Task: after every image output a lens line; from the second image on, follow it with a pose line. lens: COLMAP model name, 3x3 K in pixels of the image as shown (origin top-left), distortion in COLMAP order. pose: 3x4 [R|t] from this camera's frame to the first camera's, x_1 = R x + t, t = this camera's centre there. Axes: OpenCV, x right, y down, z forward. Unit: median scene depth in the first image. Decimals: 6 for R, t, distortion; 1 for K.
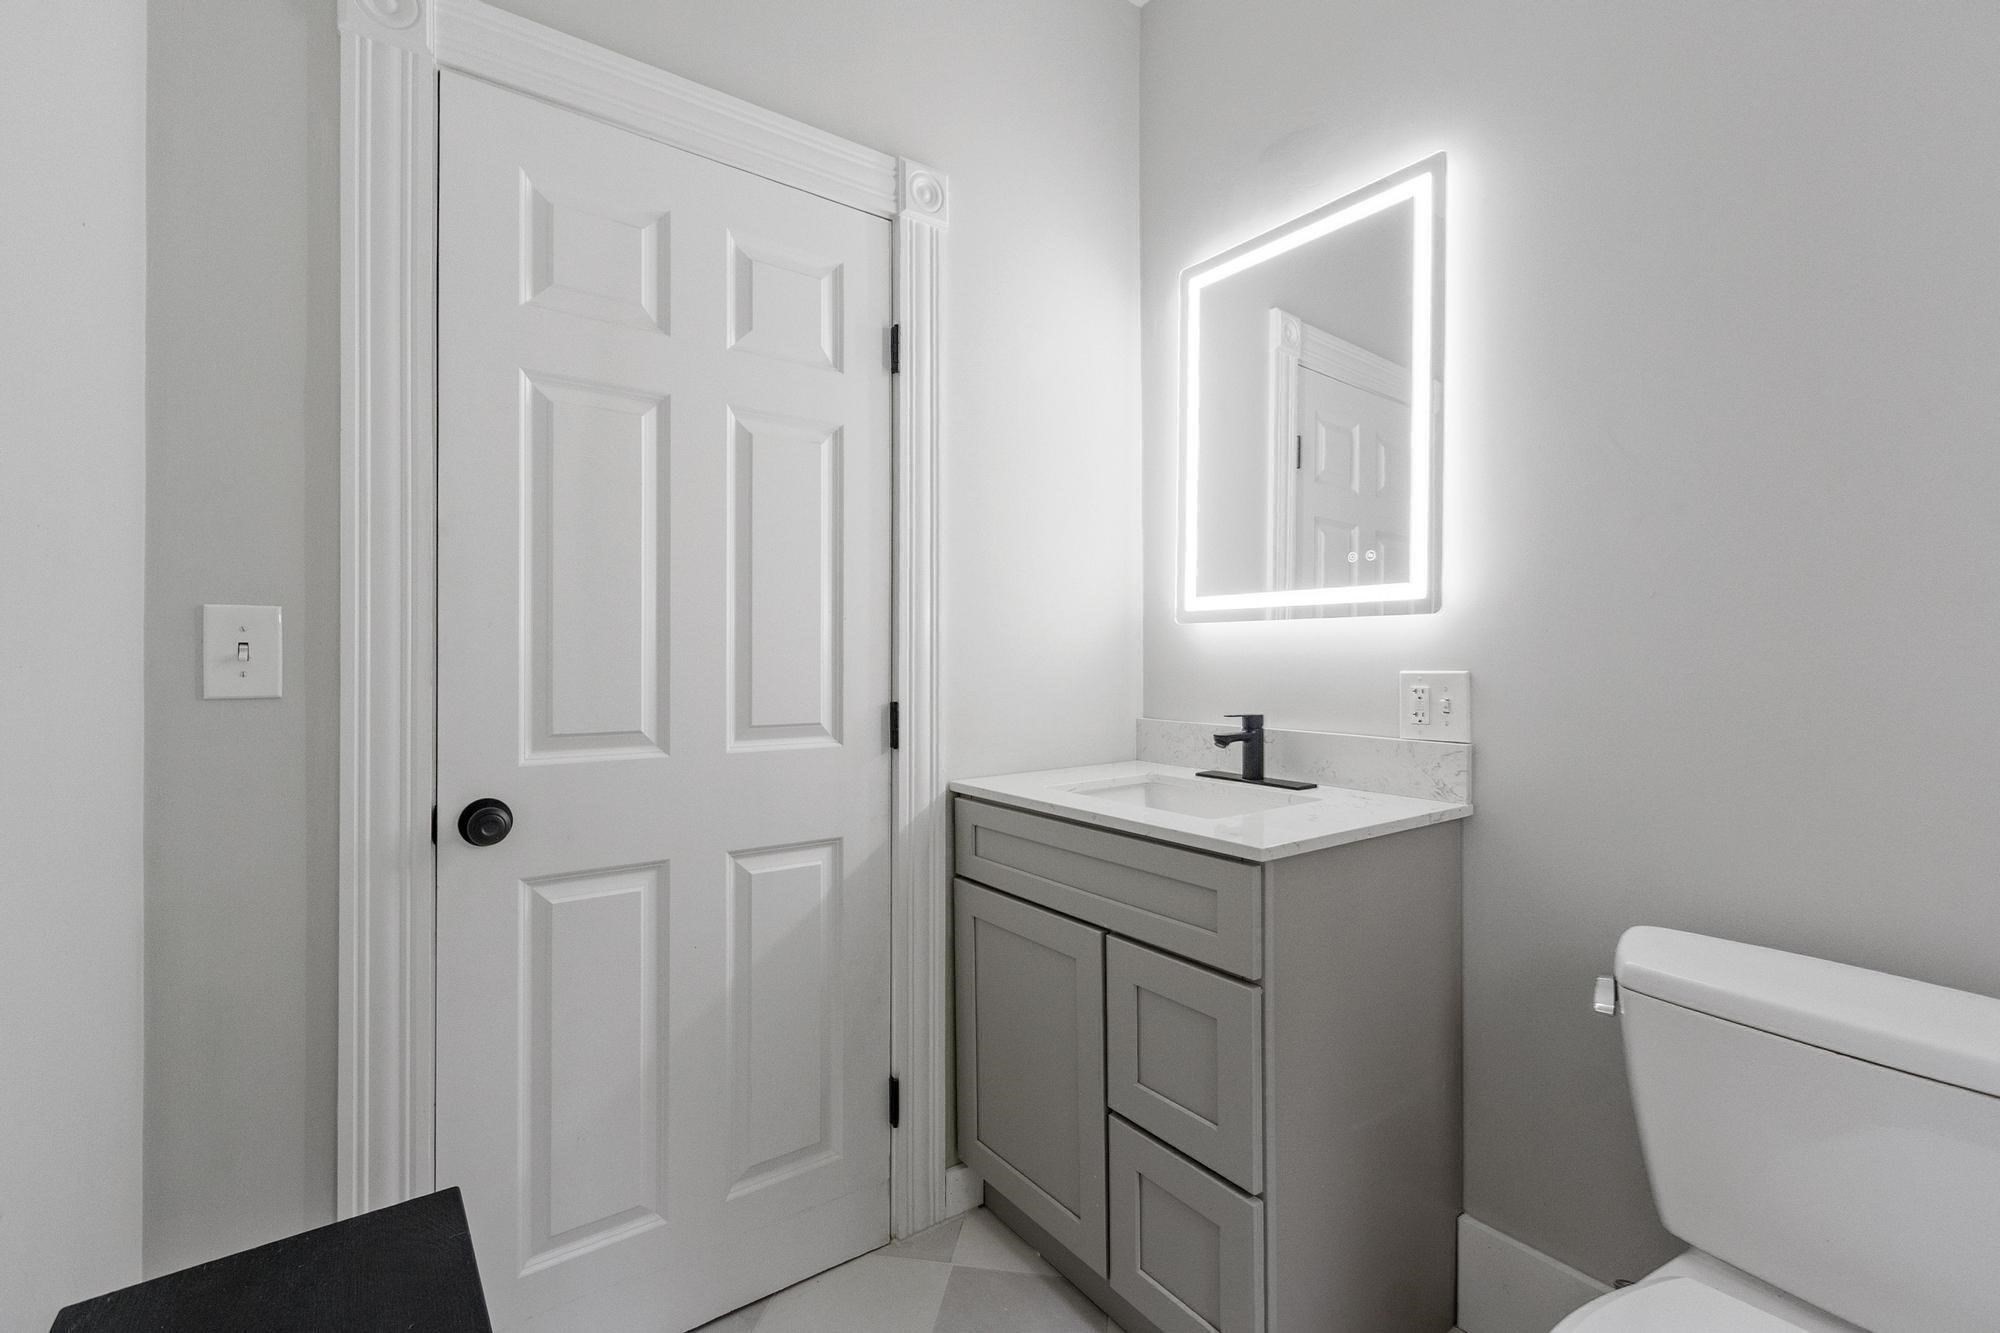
lens RADIAL K [[875.6, 0, 993.7], [0, 875.6, 657.3], [0, 0, 1]] dist [-0.000993, -0.001089]
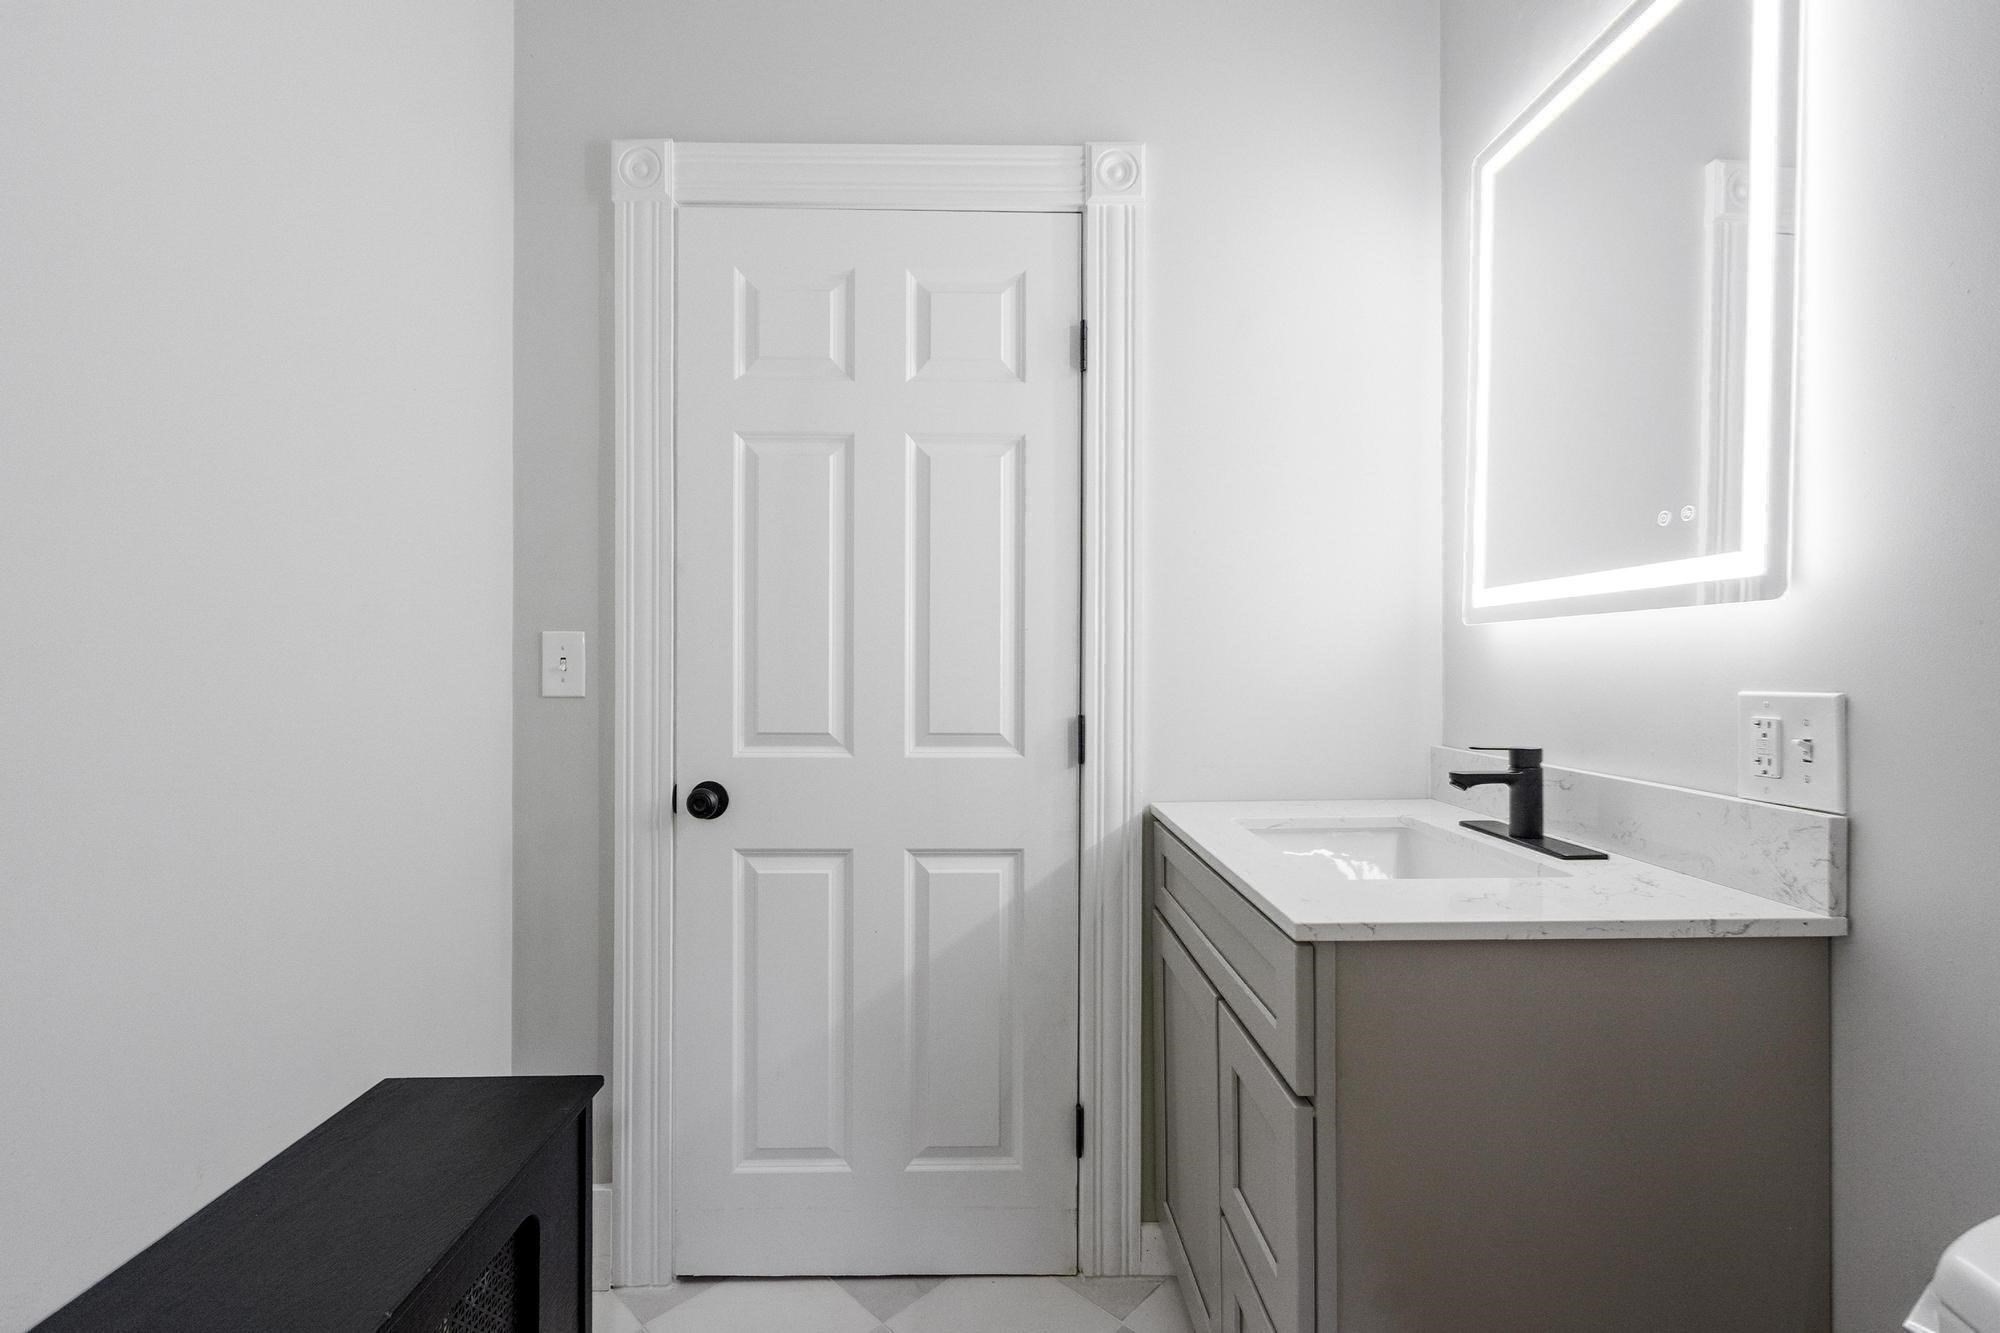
lens RADIAL K [[875.6, 0, 996.0], [0, 875.6, 672.4], [0, 0, 1]] dist [-0.000993, -0.001089]
pose [[0.820042, 0.003725, -0.572292, 0.396970], [-0.000528, 0.999983, 0.005752, -0.001319], [0.572304, -0.004414, 0.820030, 0.177346]]
